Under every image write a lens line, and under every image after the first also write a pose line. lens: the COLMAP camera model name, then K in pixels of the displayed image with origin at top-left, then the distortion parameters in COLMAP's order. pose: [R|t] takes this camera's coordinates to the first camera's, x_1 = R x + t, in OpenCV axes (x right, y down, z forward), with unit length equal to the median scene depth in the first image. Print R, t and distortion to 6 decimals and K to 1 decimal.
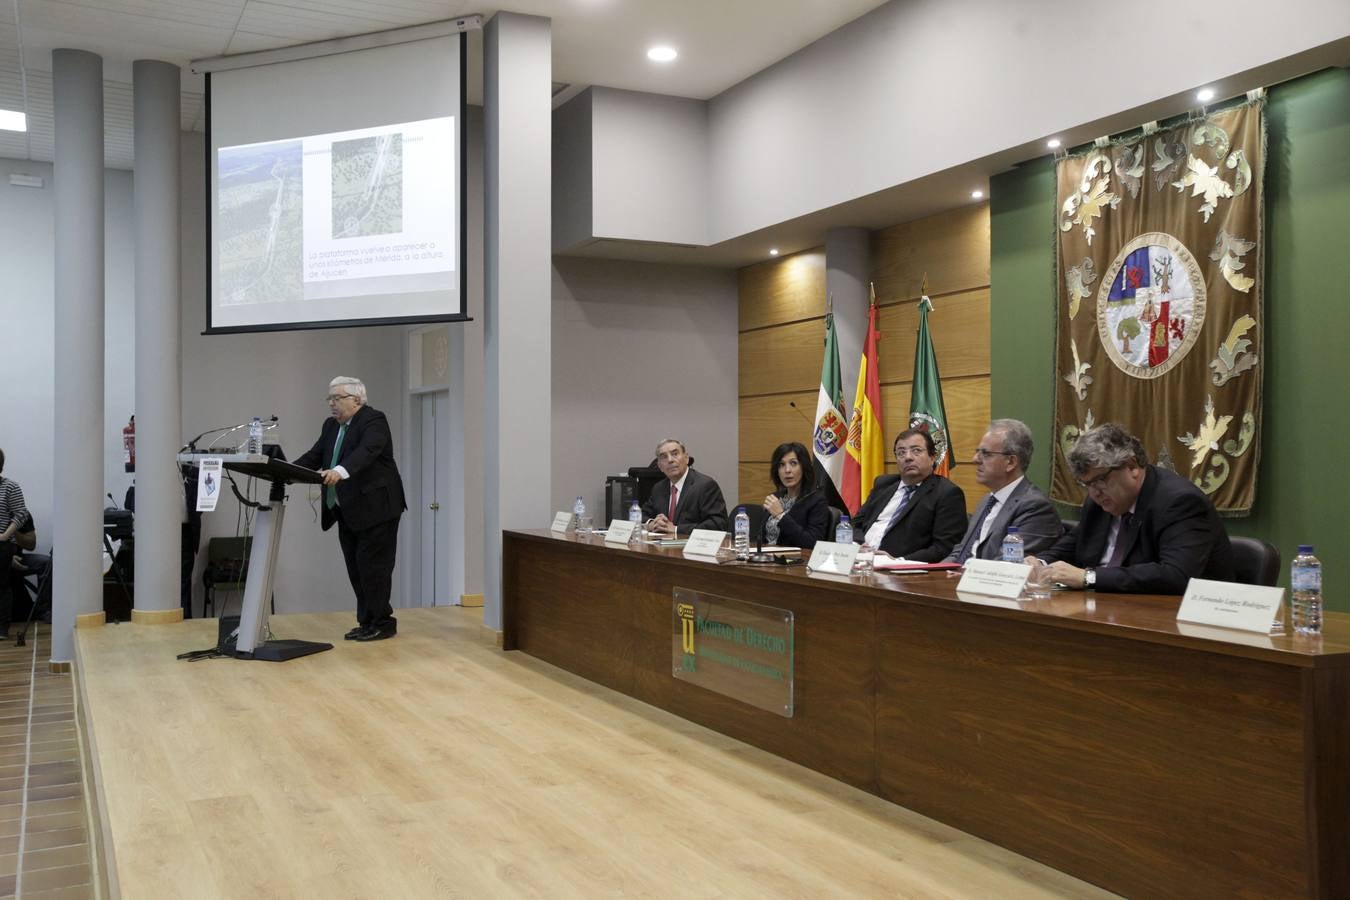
lens RADIAL K [[1262.9, 0, 675.0], [0, 1262.9, 450.0], [0, 0, 1]] dist [0.051842, 0.013399]
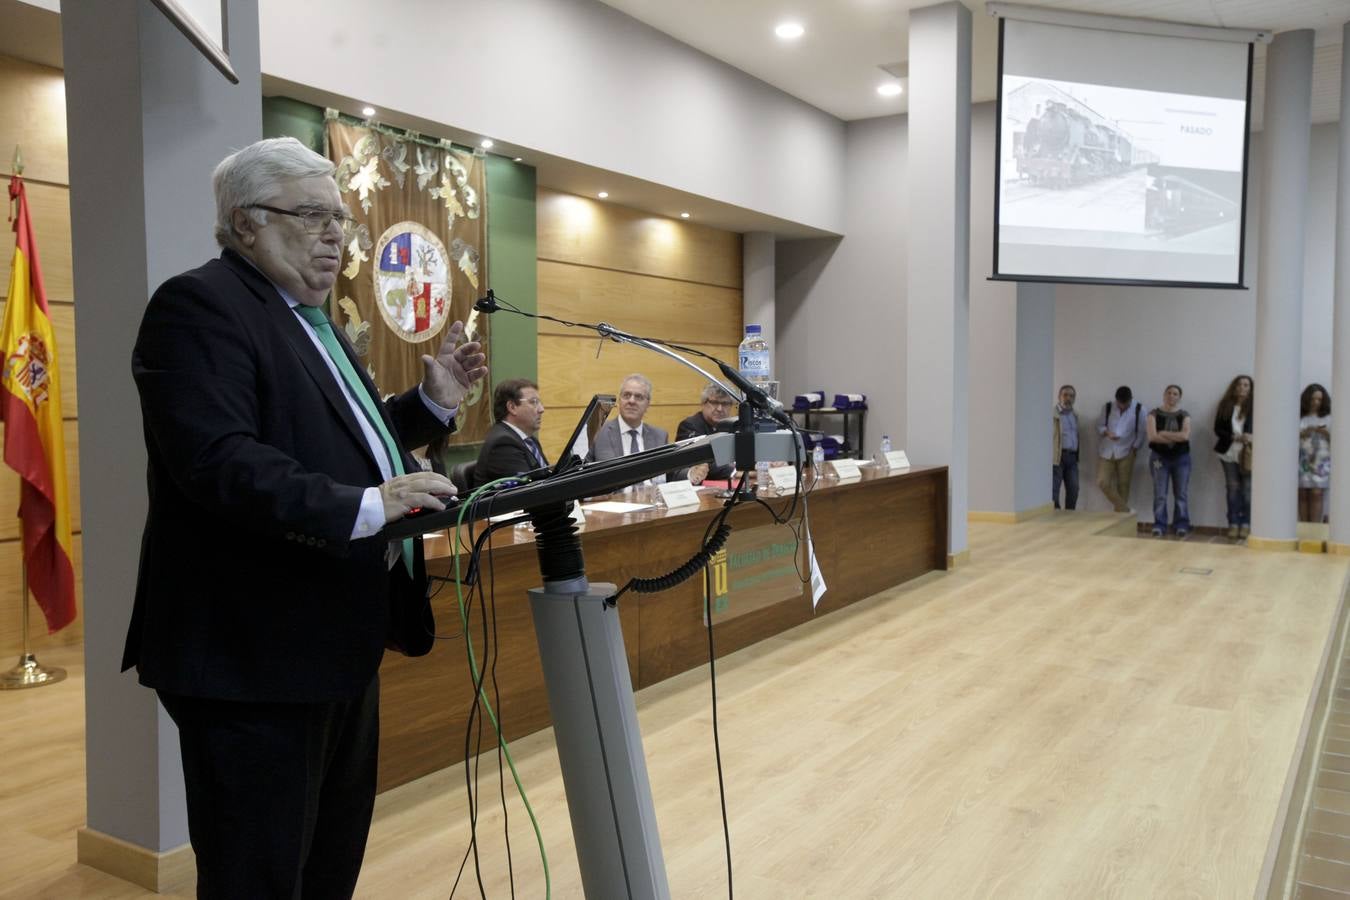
lens RADIAL K [[1127.0, 0, 675.0], [0, 1127.0, 450.0], [0, 0, 1]] dist [0.050175, 0.000423]
pose [[-0.523698, -0.046227, 0.850649, -0.694181], [-0.003519, 0.998636, 0.052102, -0.010462], [-0.851897, 0.024293, -0.523146, 1.367946]]
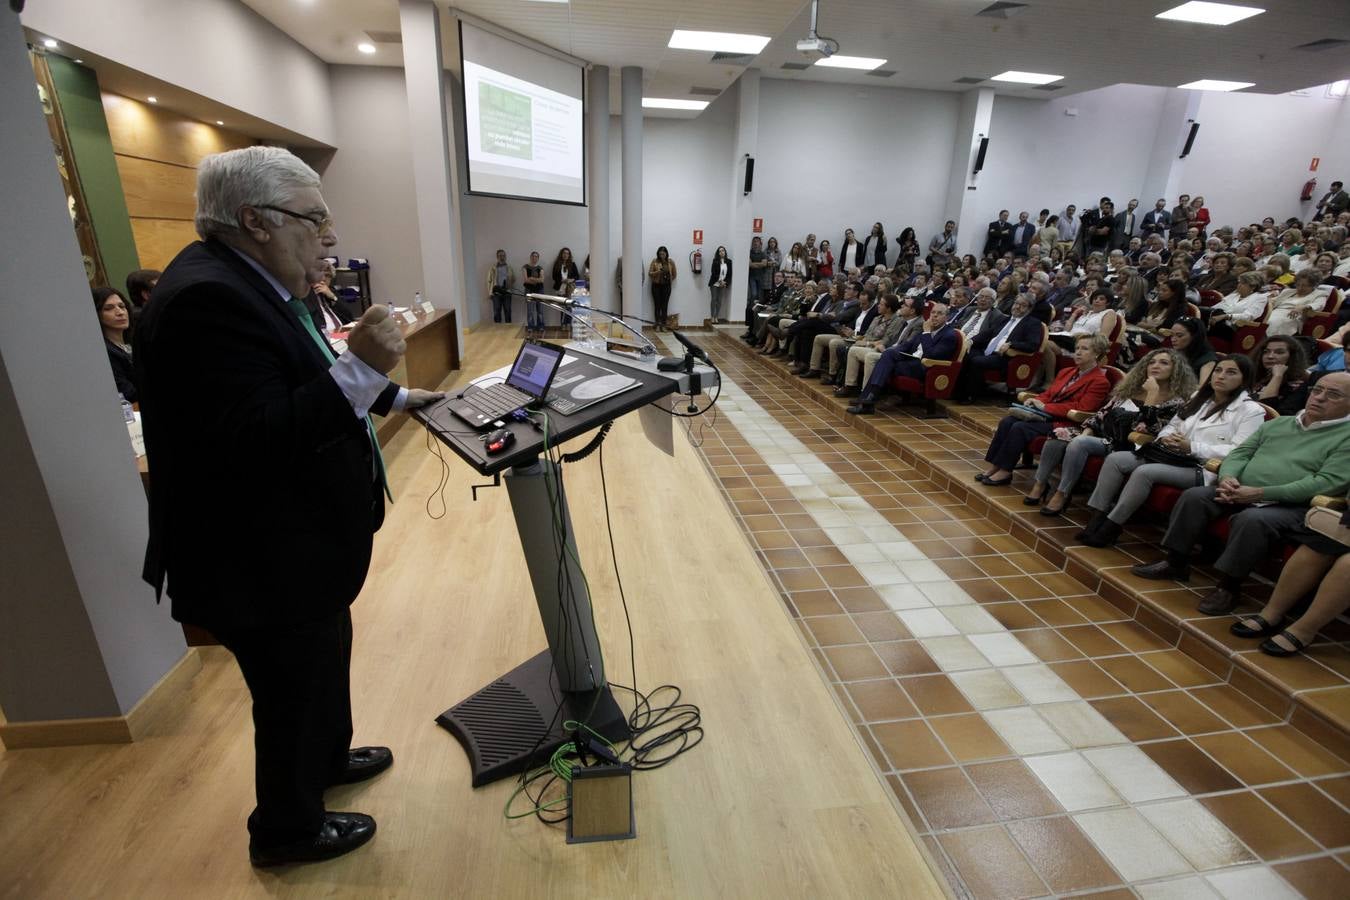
lens RADIAL K [[611.0, 0, 651.9], [0, 611.0, 446.3], [0, 0, 1]] dist [-0.000767, 0.000505]
pose [[-0.948934, -0.121067, 0.291320, -0.514727], [-0.023957, 0.948421, 0.316107, -0.060358], [-0.314564, 0.292985, -0.902889, 1.469310]]
